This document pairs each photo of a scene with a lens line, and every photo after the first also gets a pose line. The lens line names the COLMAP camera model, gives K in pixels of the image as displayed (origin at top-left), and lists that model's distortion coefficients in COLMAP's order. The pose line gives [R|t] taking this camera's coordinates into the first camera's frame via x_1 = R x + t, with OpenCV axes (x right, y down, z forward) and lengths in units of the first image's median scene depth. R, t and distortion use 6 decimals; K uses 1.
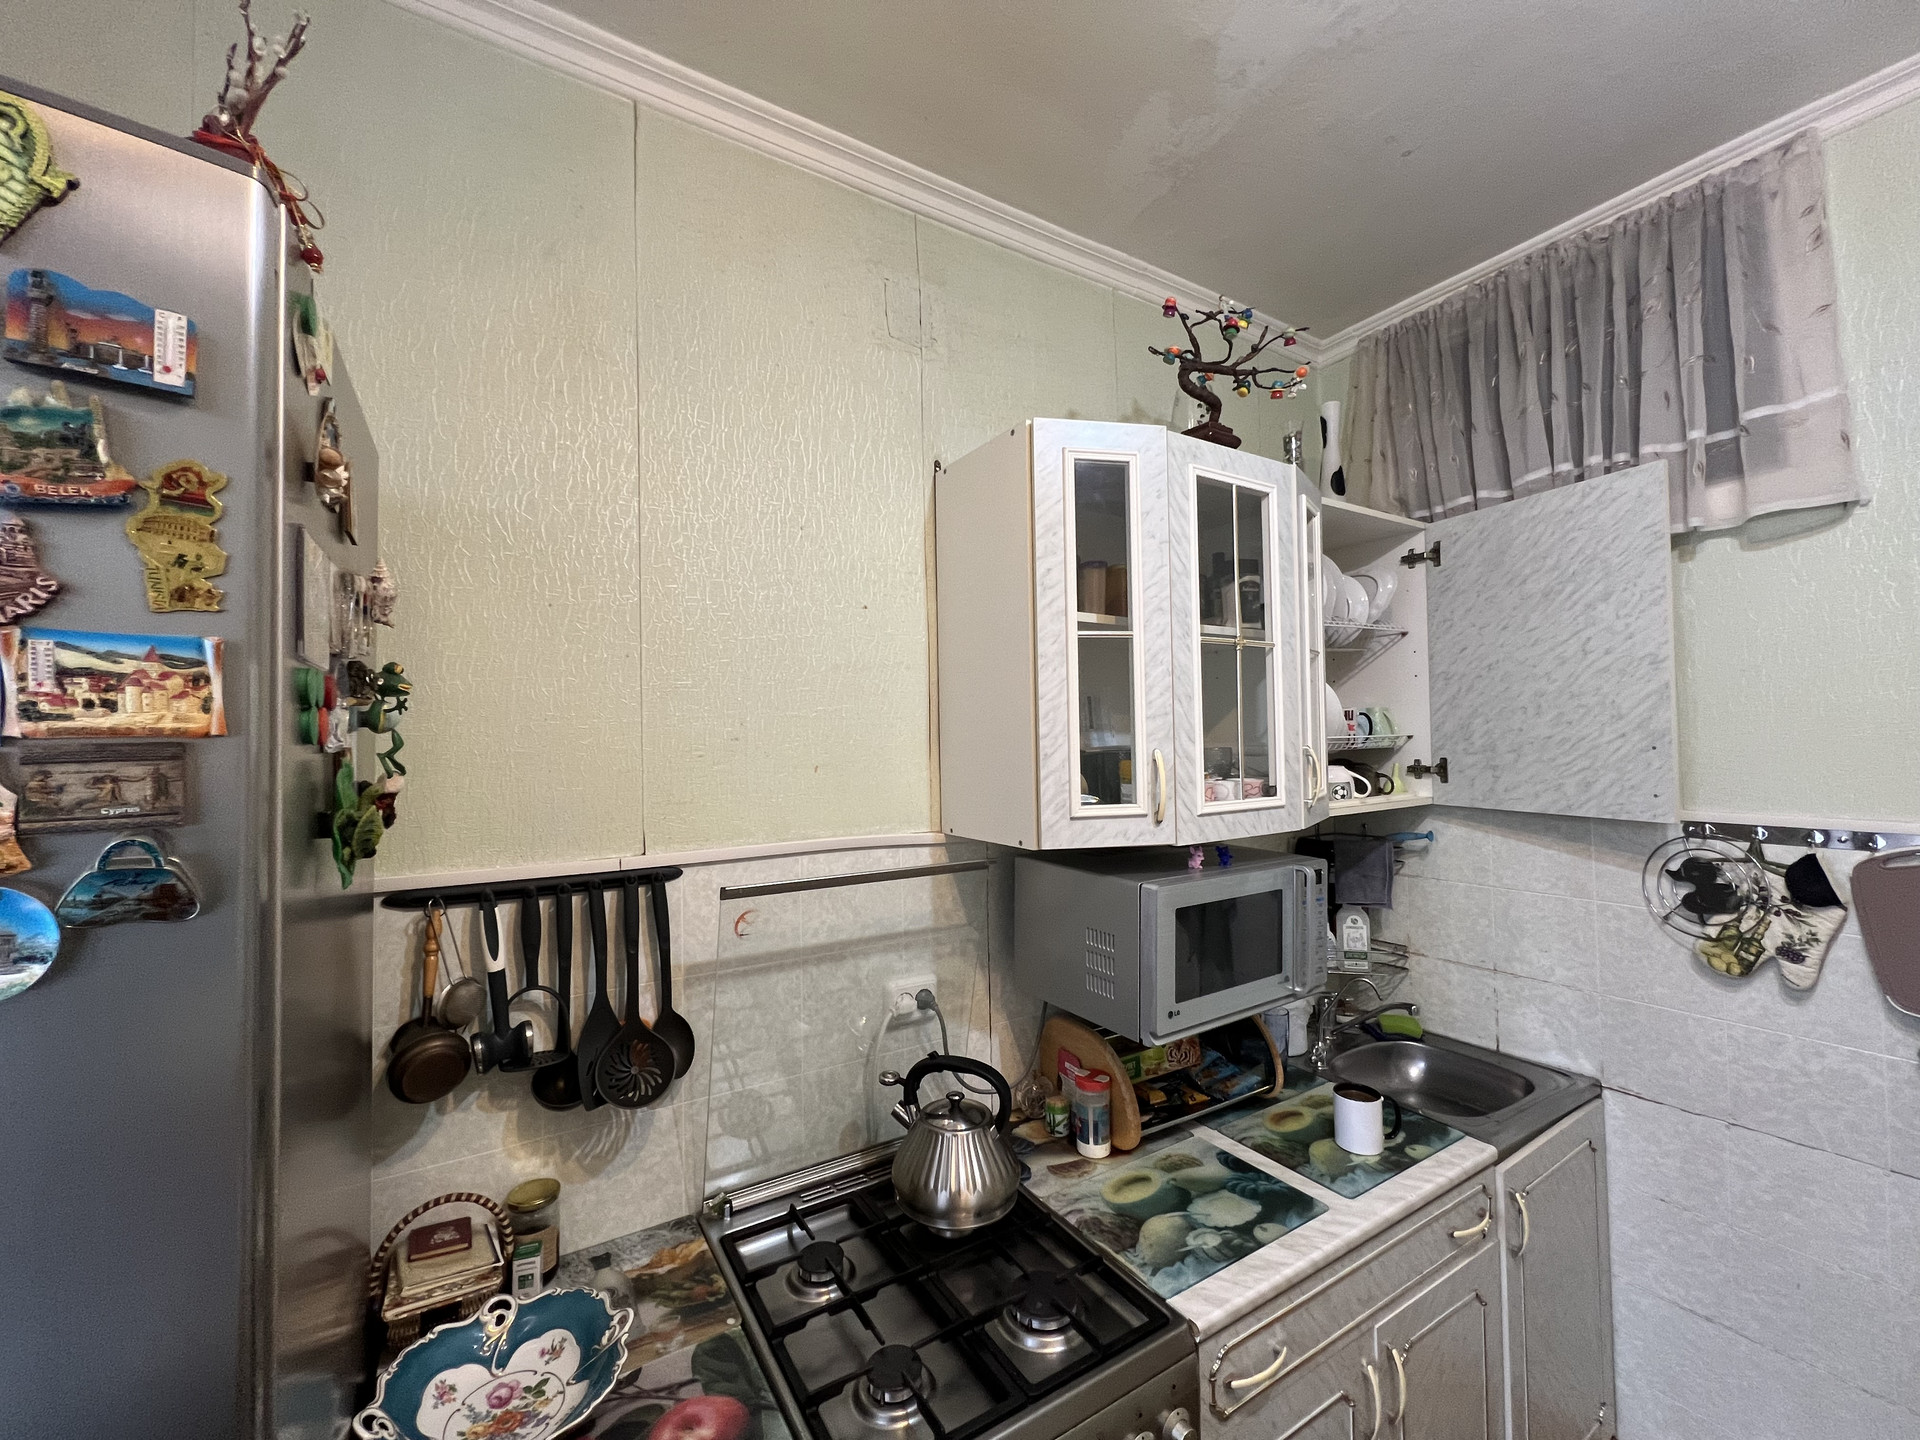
lens RADIAL K [[766.1, 0, 959.2], [0, 766.1, 729.5], [0, 0, 1]] dist [-0.002077, 0.000228]
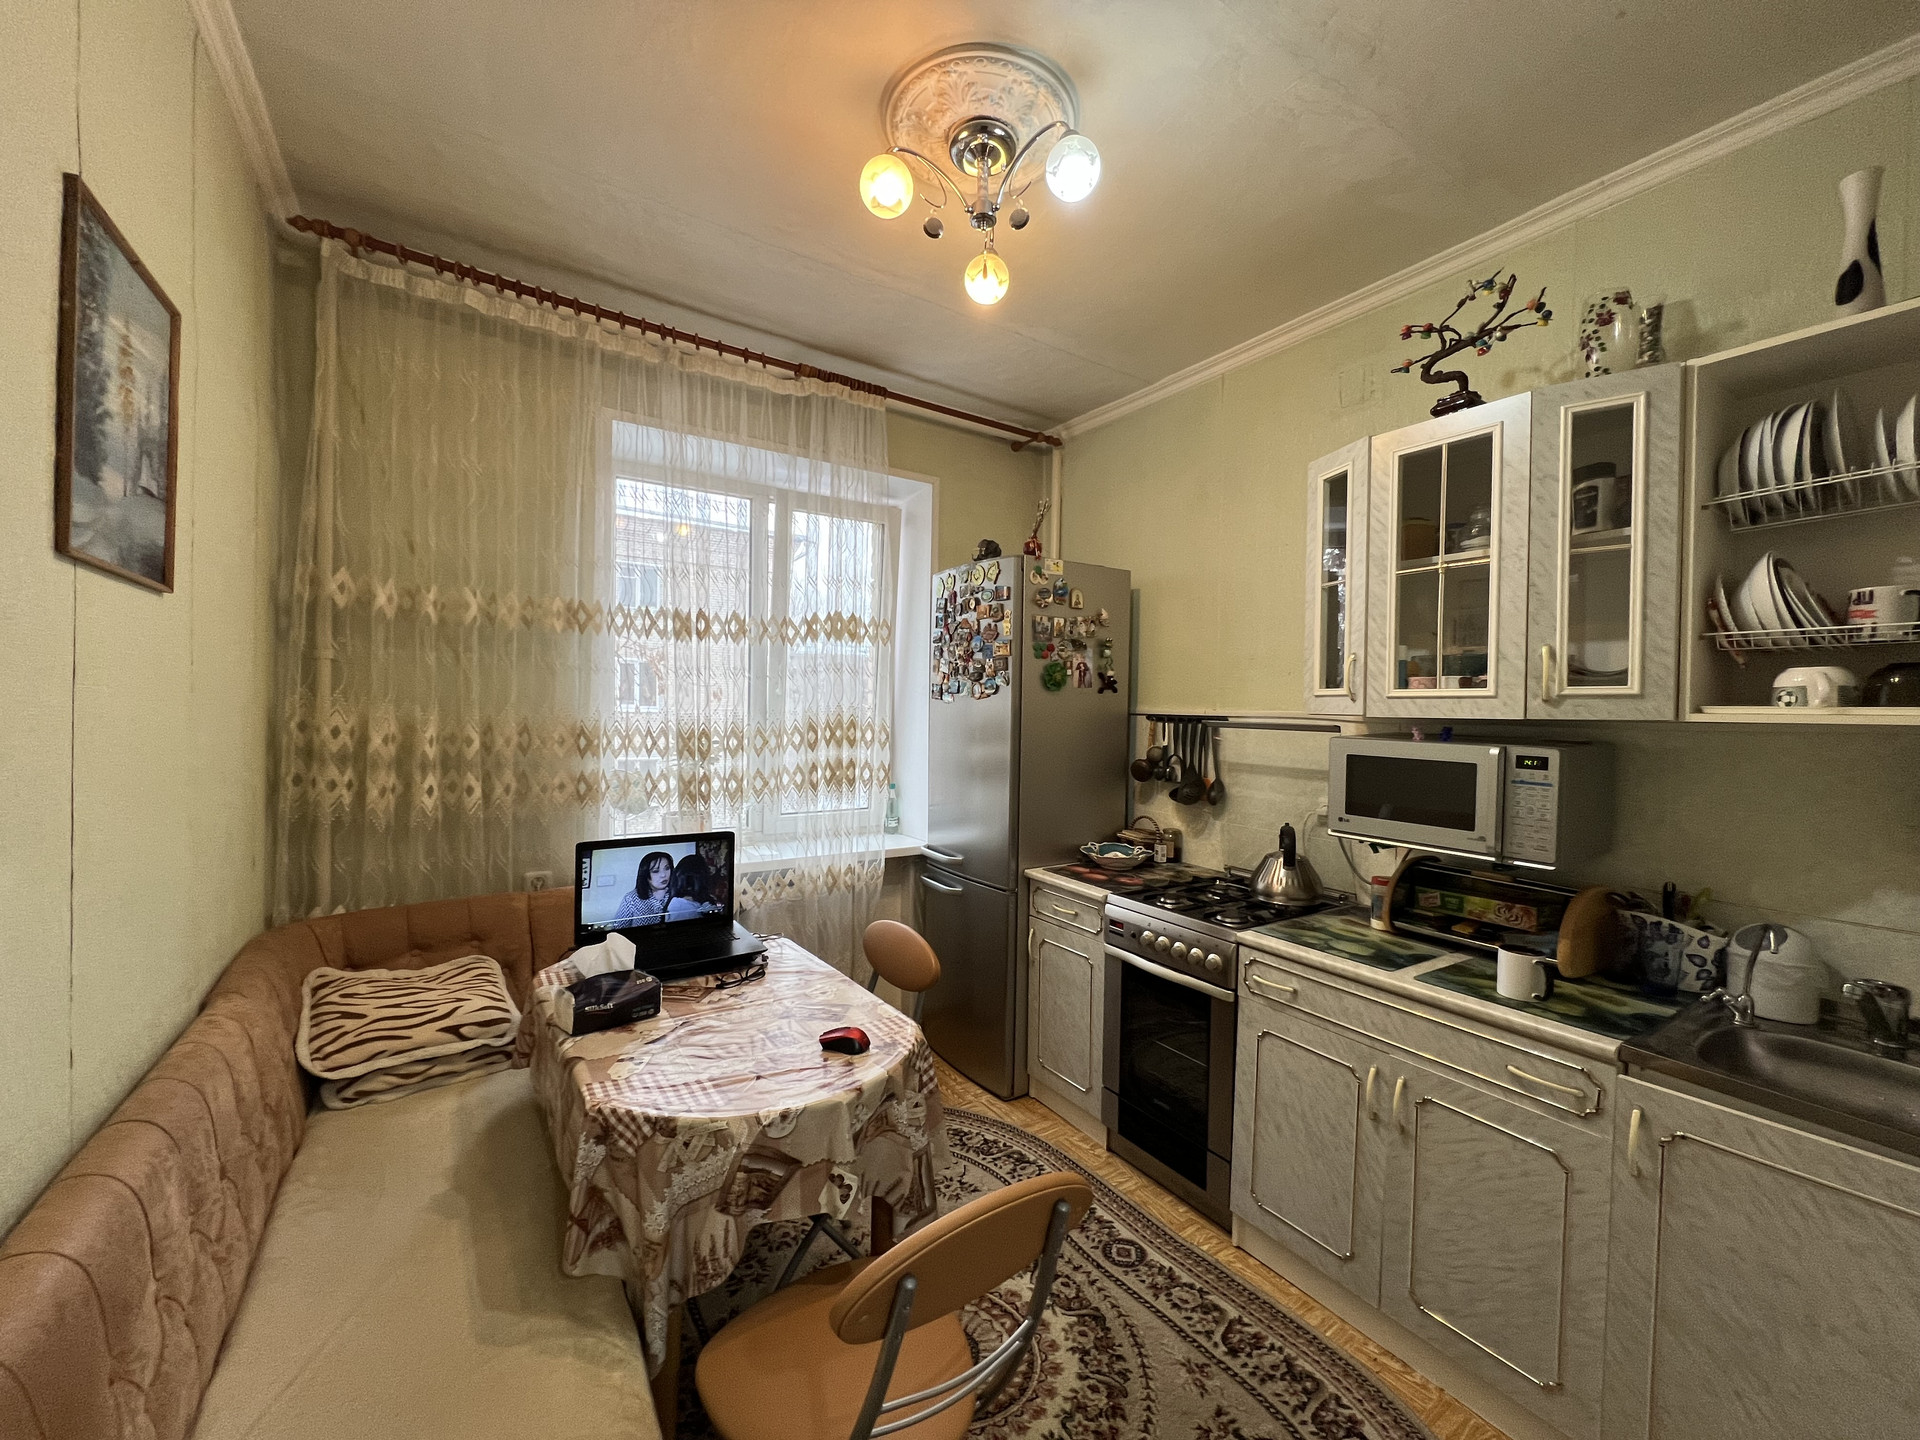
lens RADIAL K [[766.1, 0, 956.0], [0, 766.1, 722.0], [0, 0, 1]] dist [-0.002077, 0.000228]
pose [[0.022928, 0.040886, -0.998901, 1.728936], [0.006553, 0.999136, 0.041047, 0.091931], [0.999716, -0.007487, 0.022640, 0.151422]]
